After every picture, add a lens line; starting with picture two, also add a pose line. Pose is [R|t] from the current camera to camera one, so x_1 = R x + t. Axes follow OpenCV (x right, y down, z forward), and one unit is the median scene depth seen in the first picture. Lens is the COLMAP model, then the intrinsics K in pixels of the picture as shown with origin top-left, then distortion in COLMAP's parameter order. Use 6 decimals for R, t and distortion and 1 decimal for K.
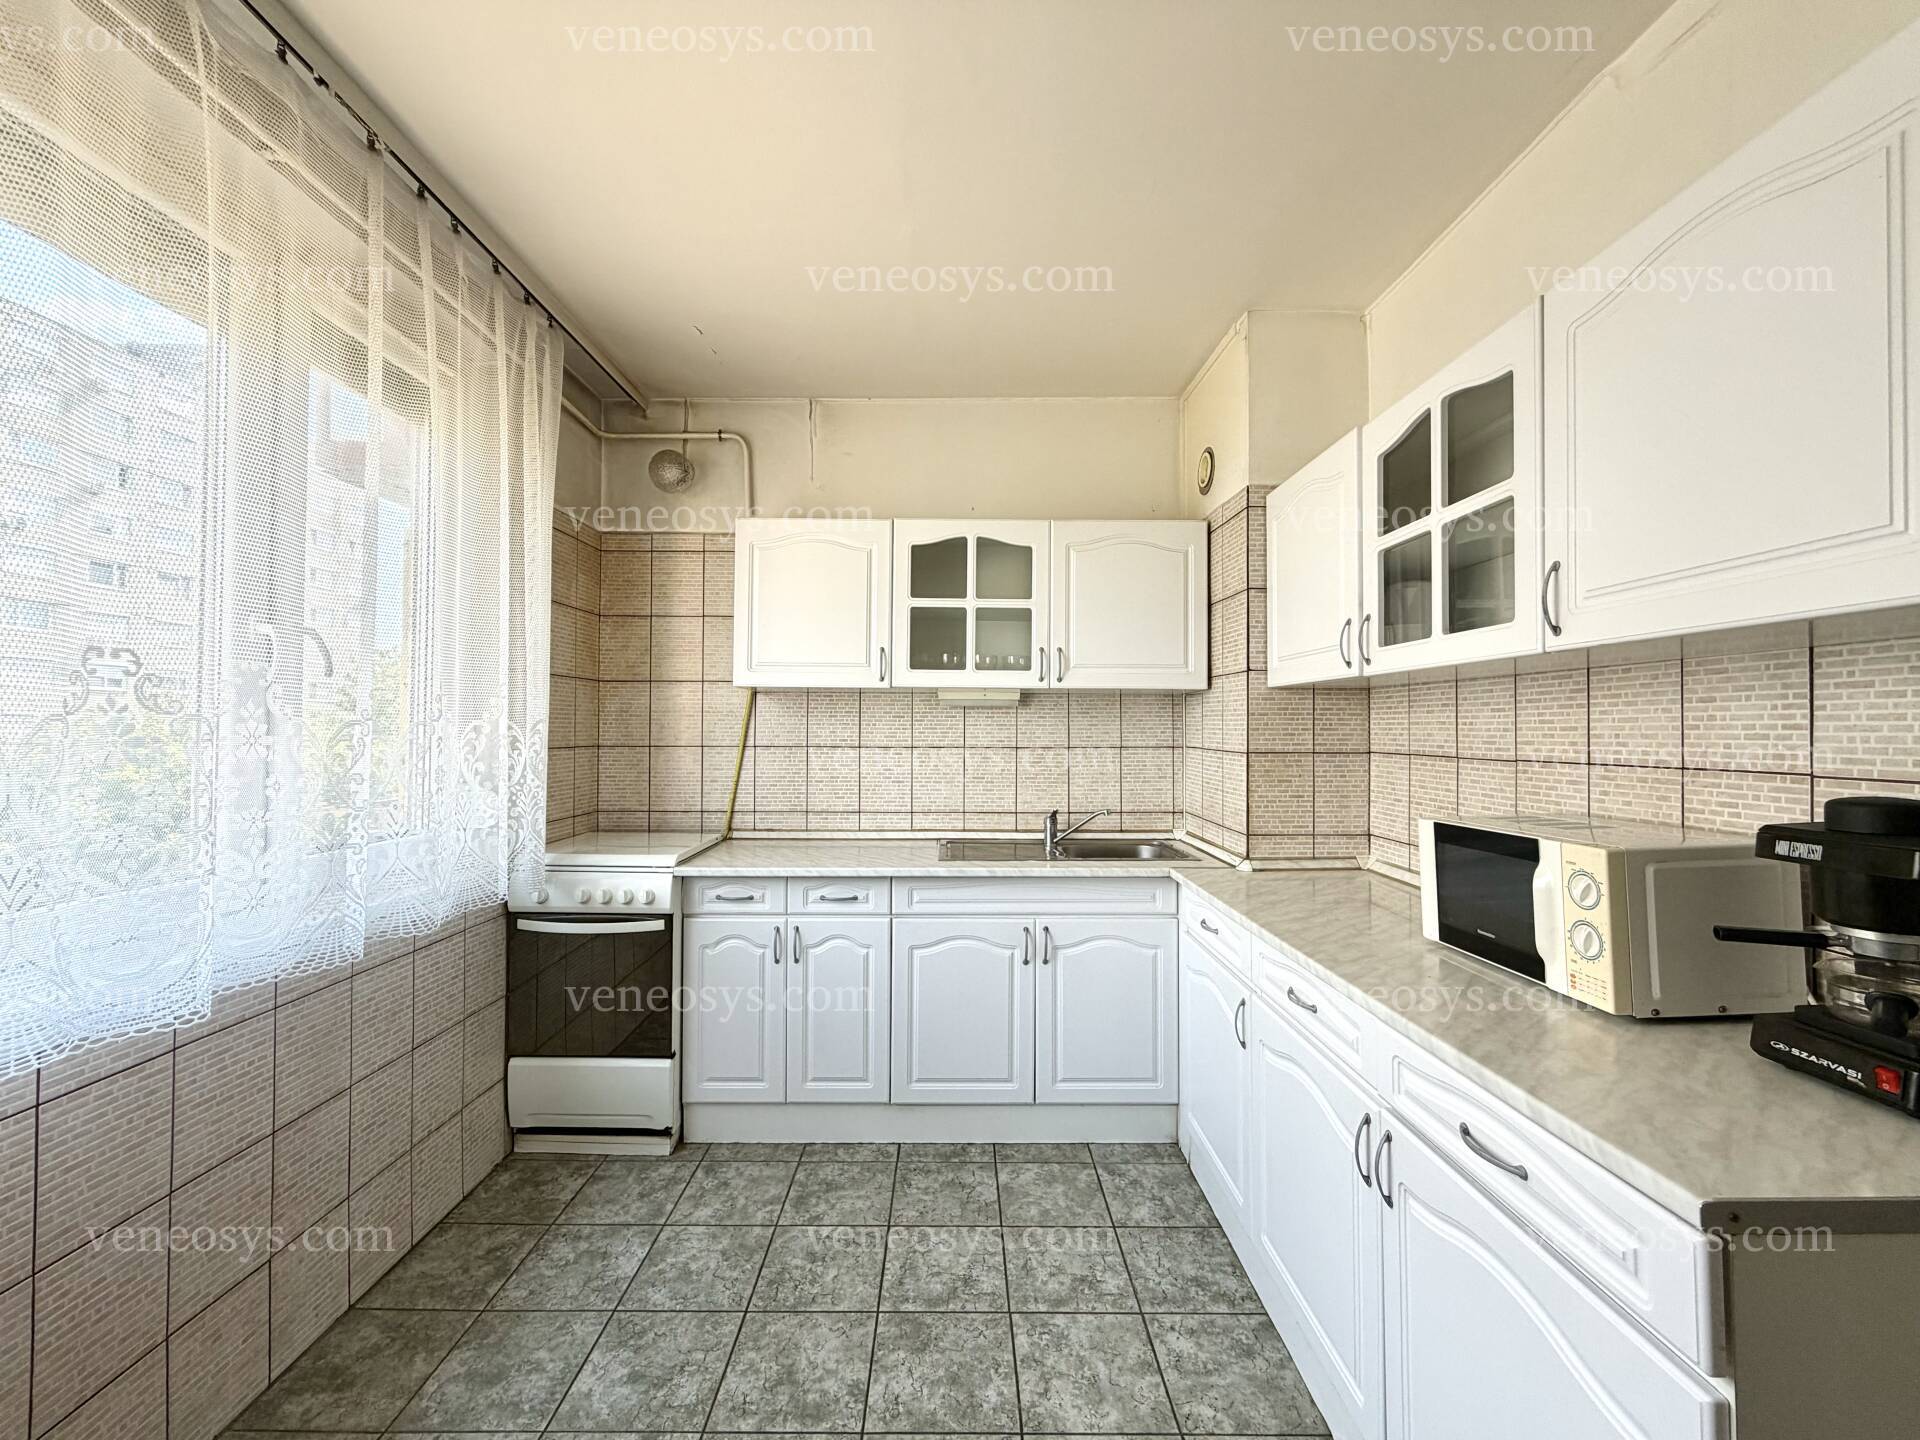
lens RADIAL K [[763.0, 0, 954.0], [0, 763.0, 717.8], [0, 0, 1]] dist [0.000986, 0.000131]
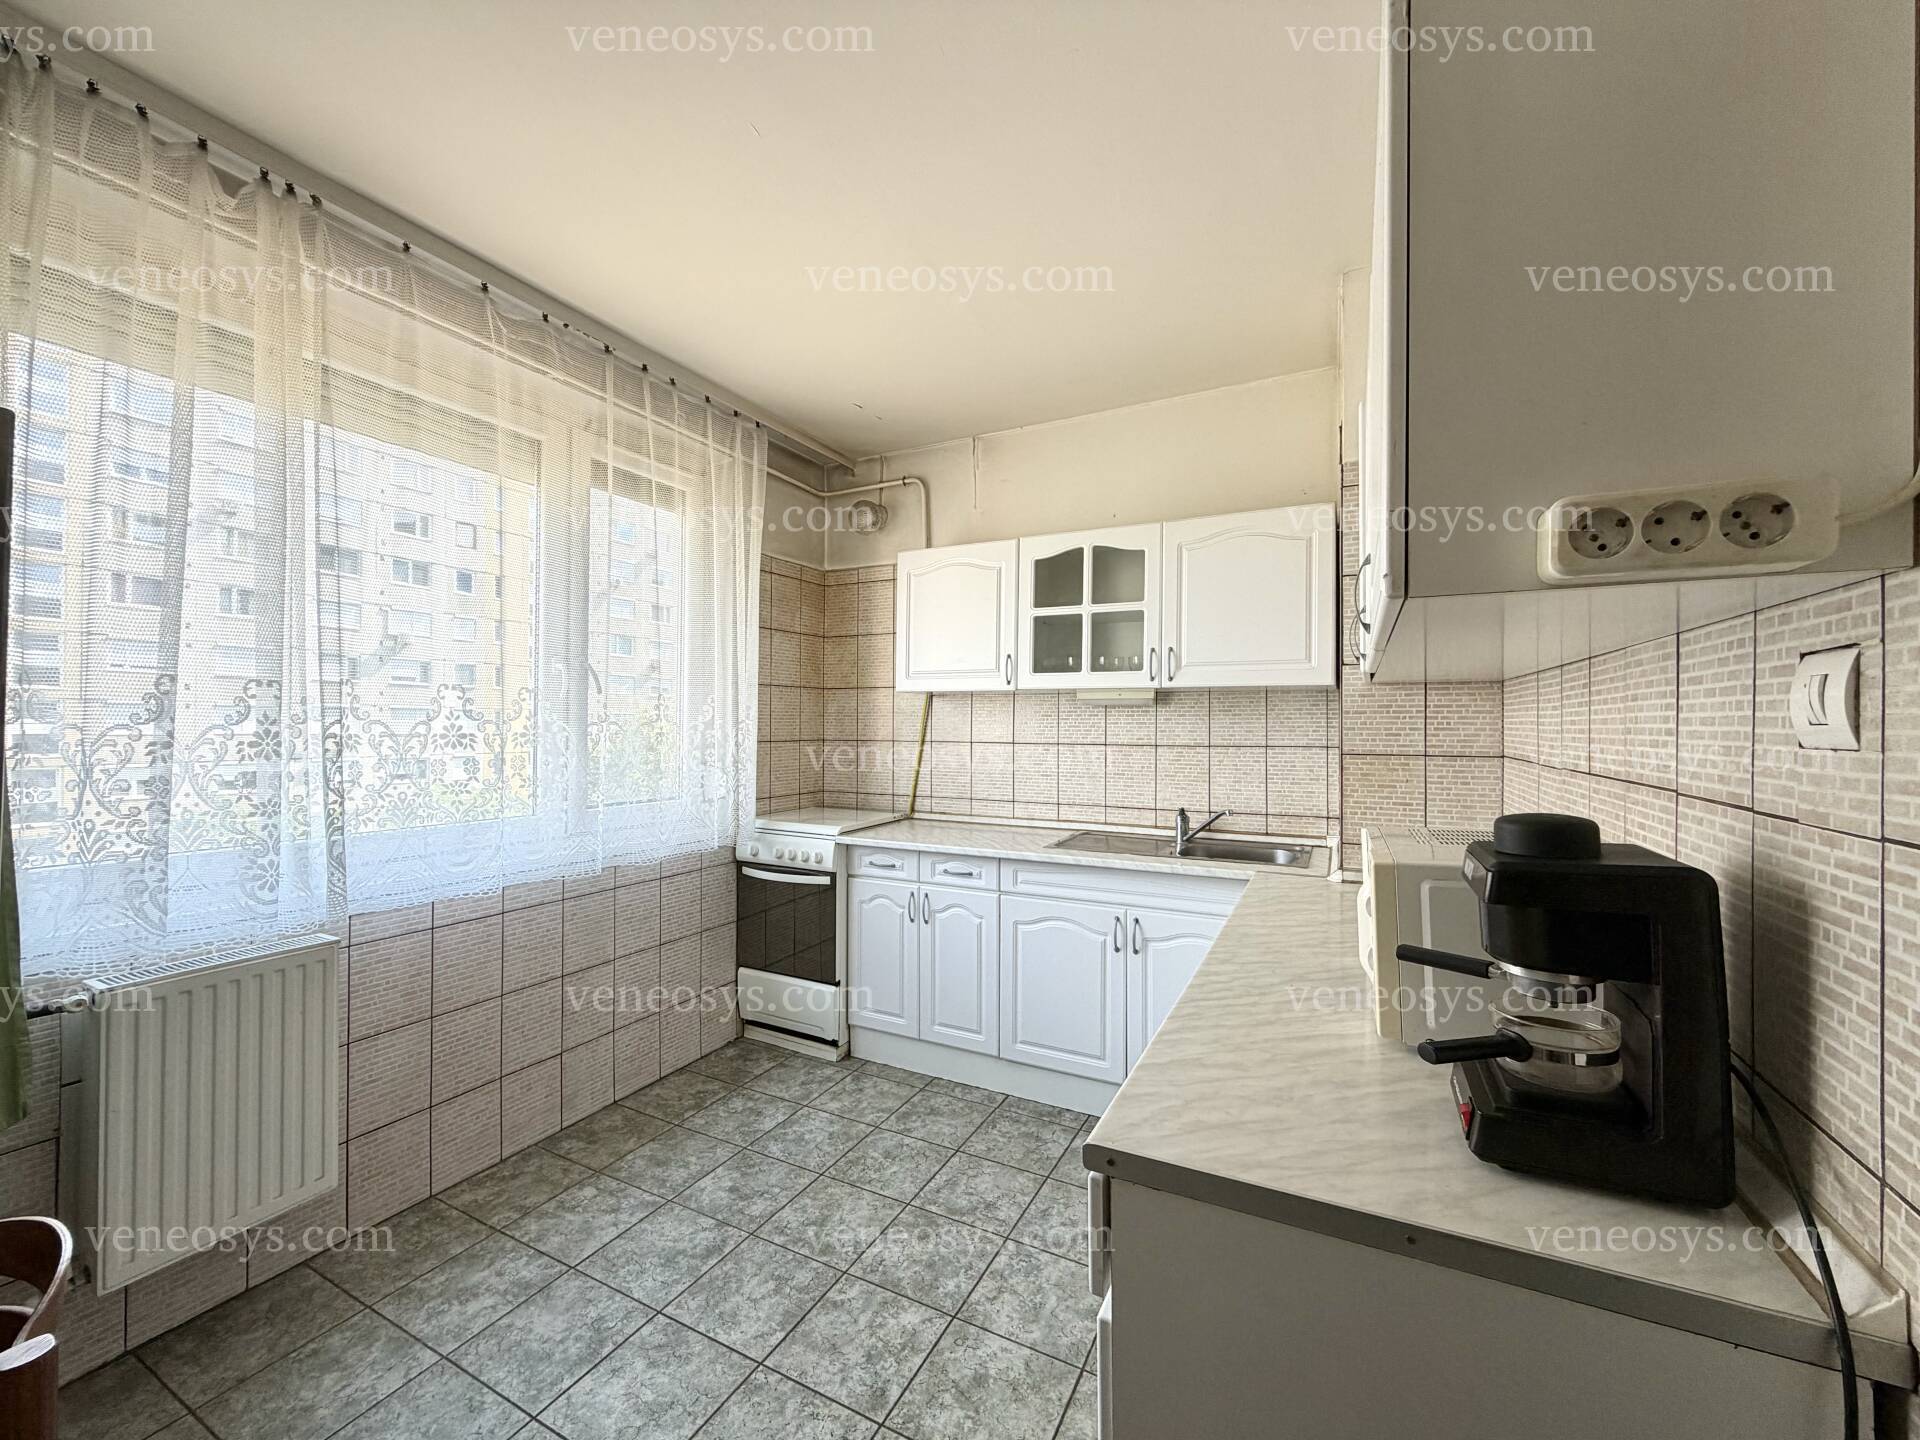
lens RADIAL K [[763.0, 0, 954.0], [0, 763.0, 717.8], [0, 0, 1]] dist [0.000986, 0.000131]
pose [[0.887406, -0.003791, -0.460973, 0.380378], [0.006916, 0.999963, 0.005091, -0.005902], [0.460937, -0.007706, 0.887399, -0.034010]]
